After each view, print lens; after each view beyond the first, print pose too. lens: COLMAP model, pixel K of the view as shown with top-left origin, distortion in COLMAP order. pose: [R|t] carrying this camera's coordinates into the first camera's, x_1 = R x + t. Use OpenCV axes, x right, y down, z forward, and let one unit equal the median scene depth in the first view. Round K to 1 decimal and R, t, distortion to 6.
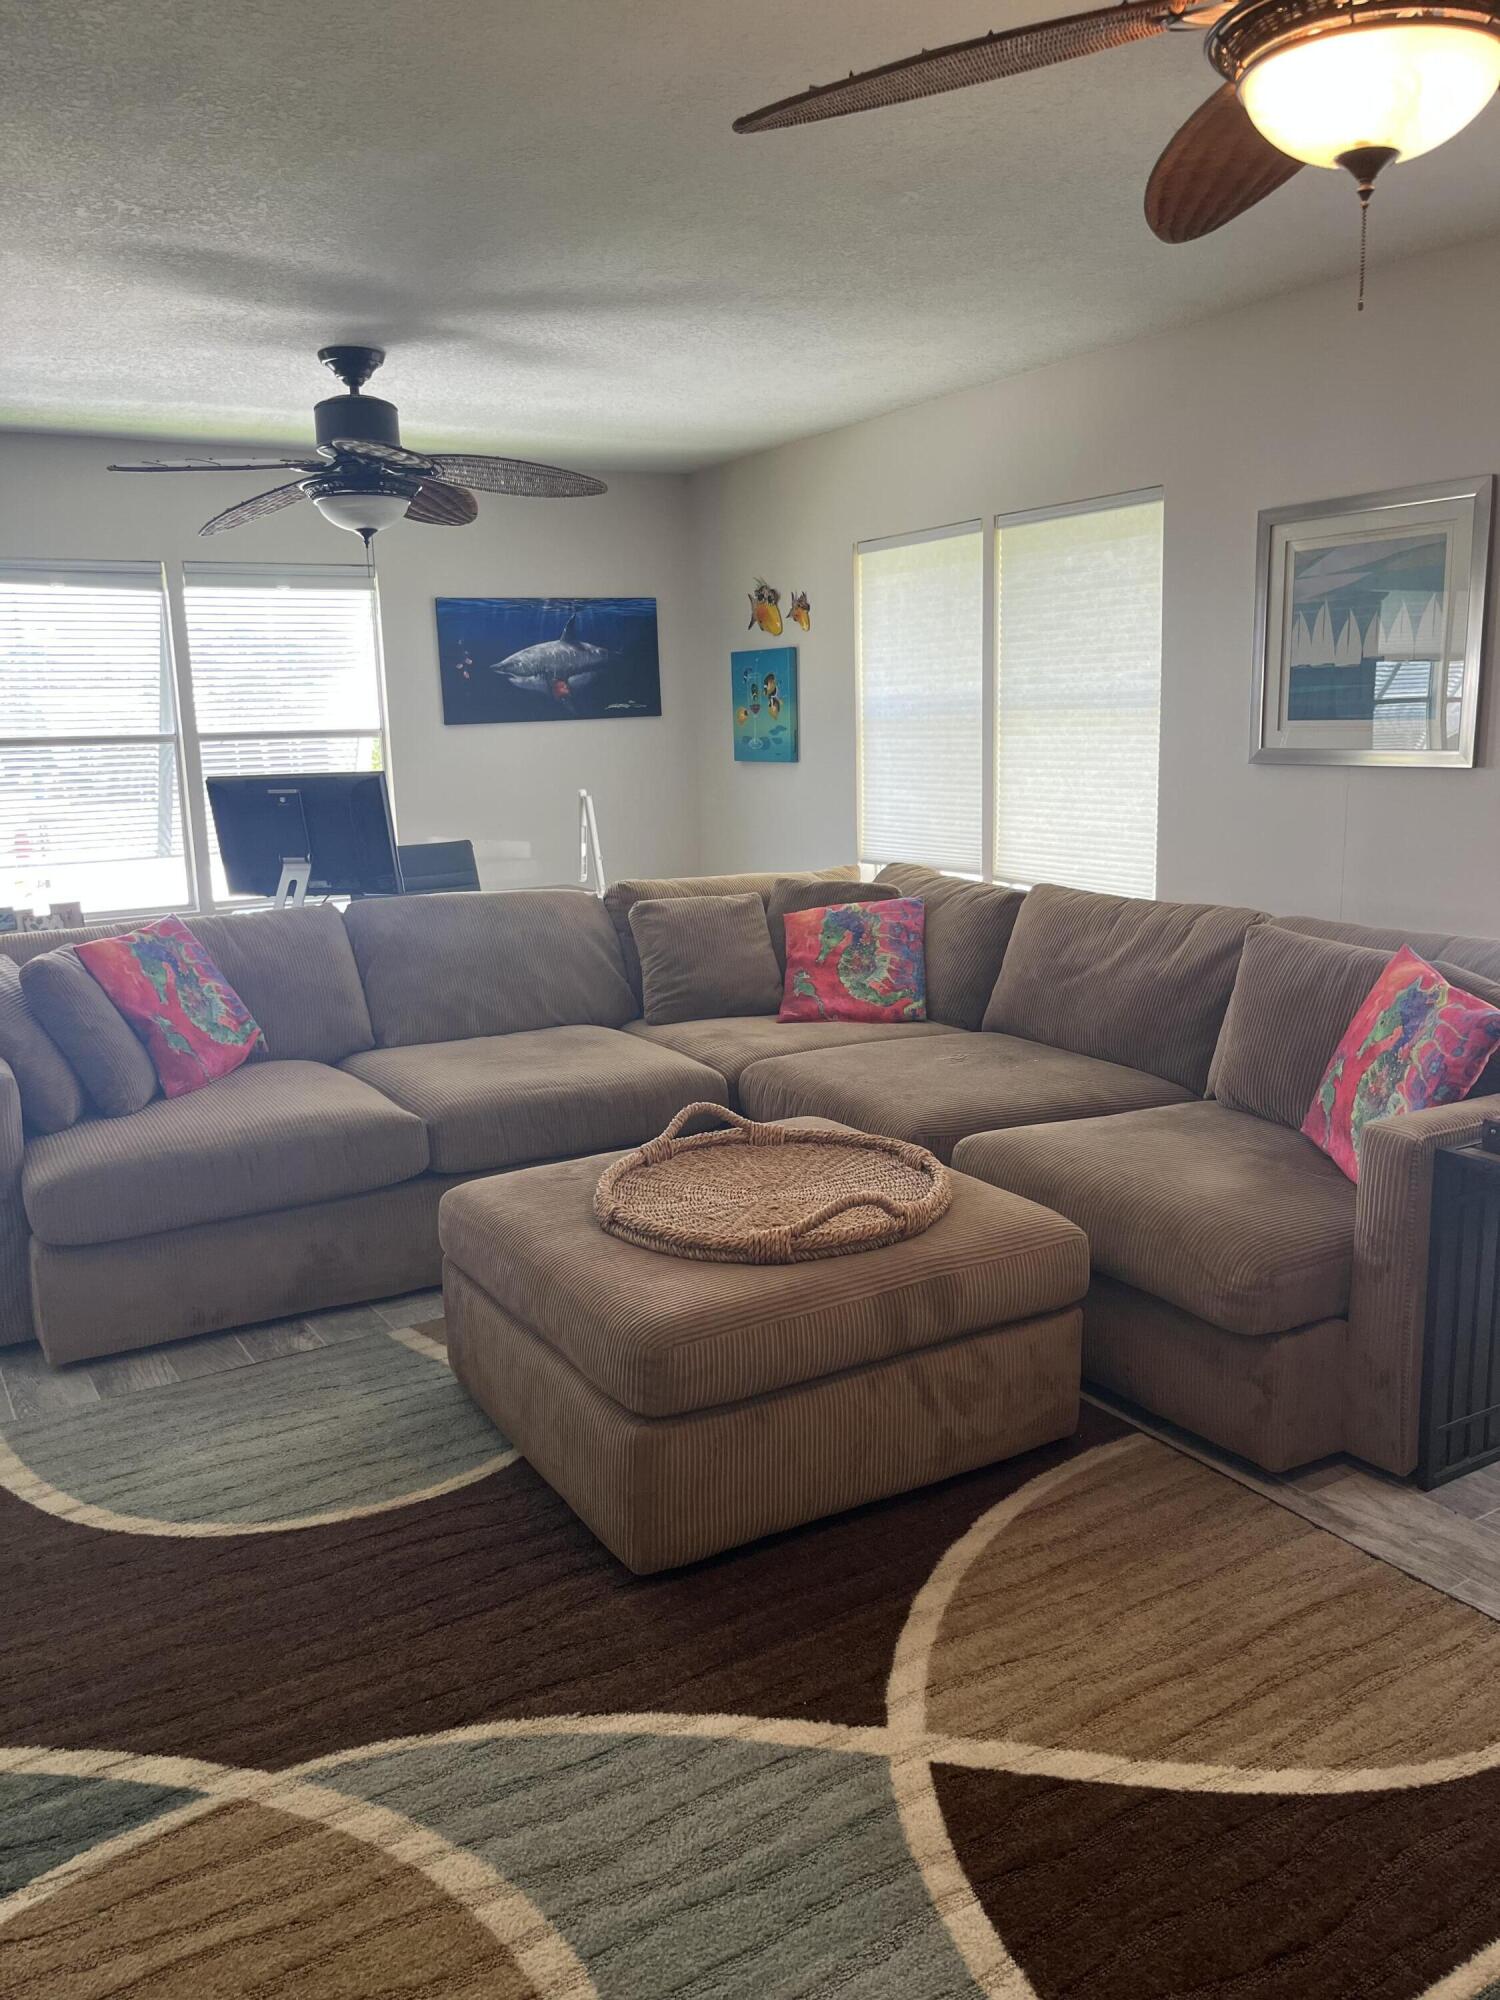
lens RADIAL K [[1513.1, 0, 736.0], [0, 1513.1, 1004.7], [0, 0, 1]] dist [0.057946, -0.089893]
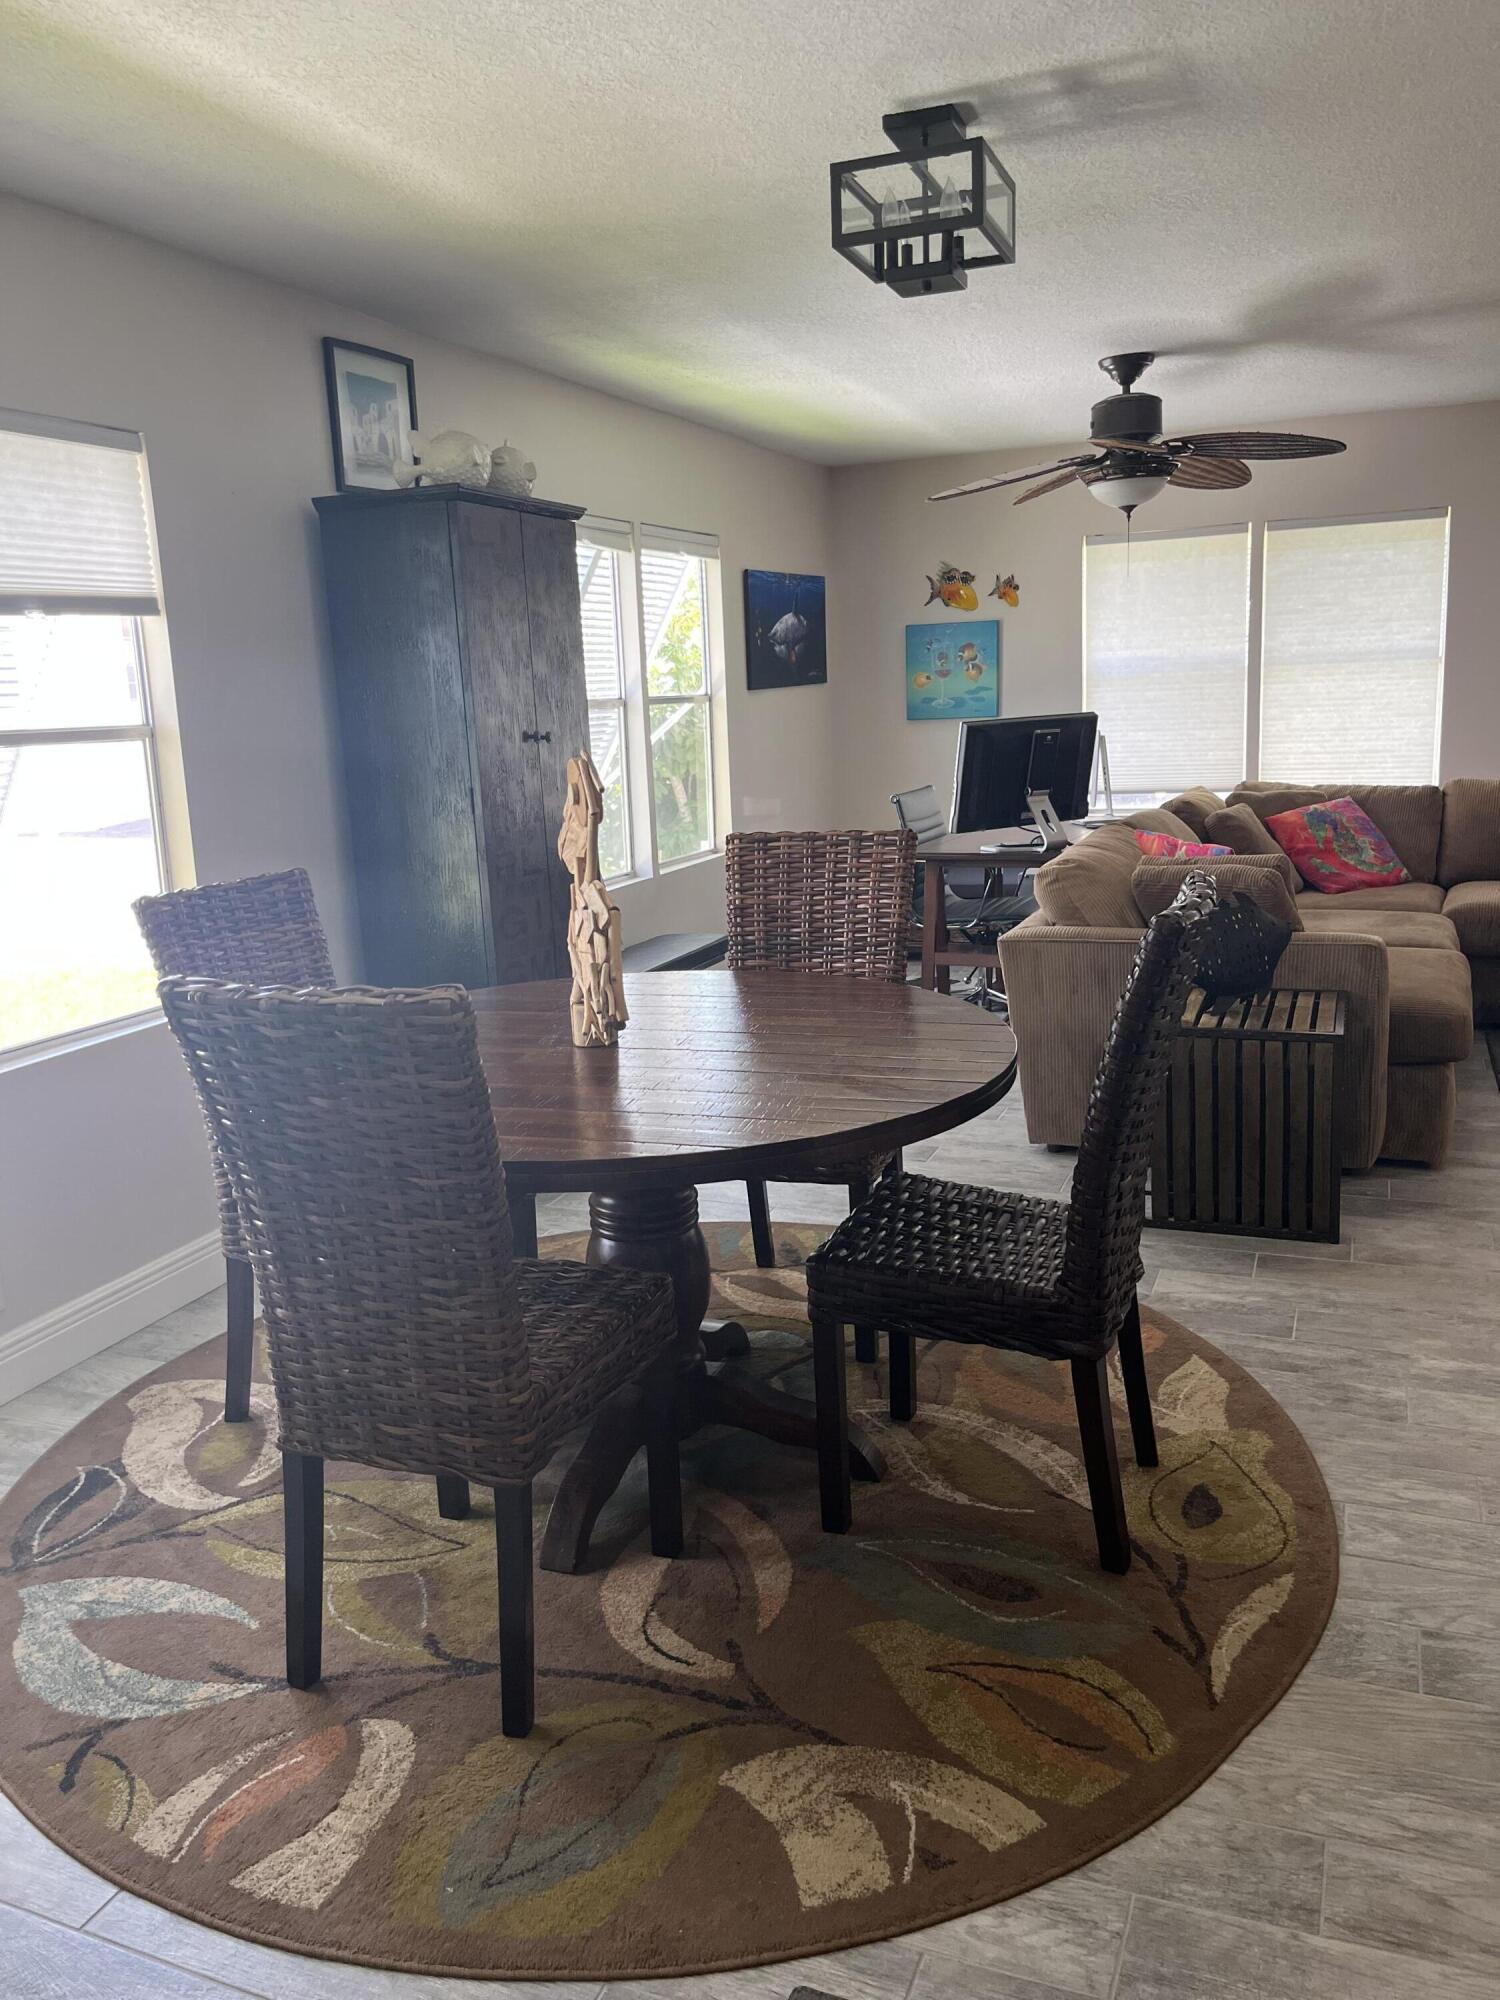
lens RADIAL K [[1513.1, 0, 732.4], [0, 1513.1, 982.1], [0, 0, 1]] dist [0.057946, -0.089893]
pose [[0.808233, -0.119417, 0.576628, -1.166404], [0.130902, 0.991156, 0.021786, -0.009558], [-0.574130, 0.057874, 0.816717, 0.217662]]
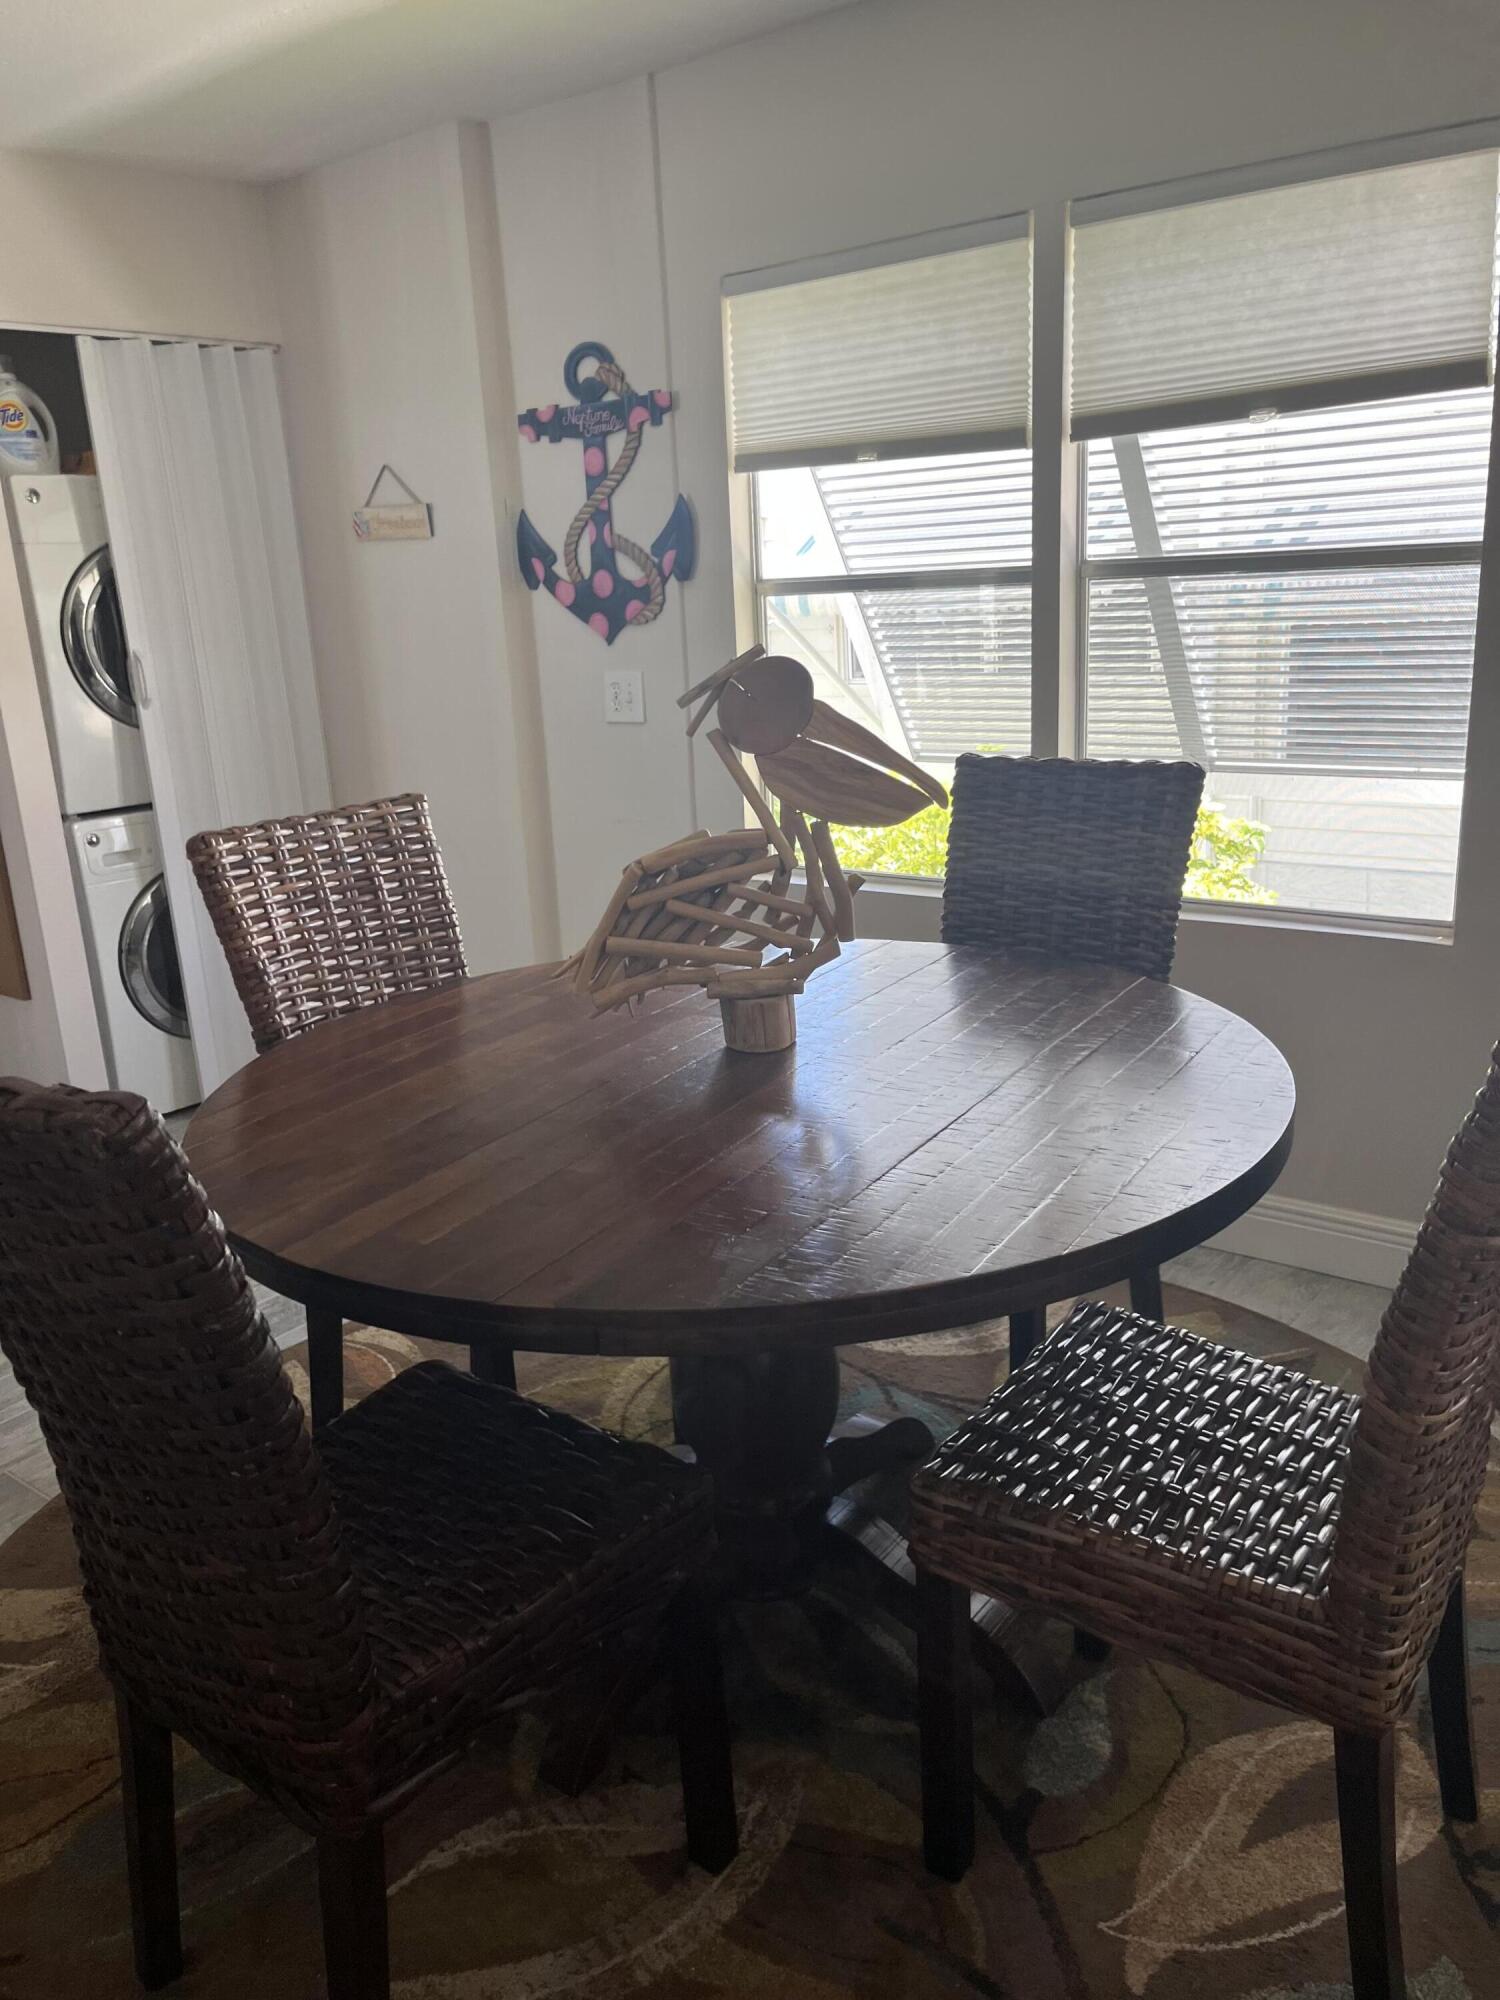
lens RADIAL K [[1513.1, 0, 745.4], [0, 1513.1, 983.5], [0, 0, 1]] dist [0.057946, -0.089893]
pose [[0.350944, 0.255593, -0.900839, -0.484477], [-0.131925, 0.965928, 0.222665, -0.095082], [0.927057, 0.040700, 0.372706, 0.565297]]
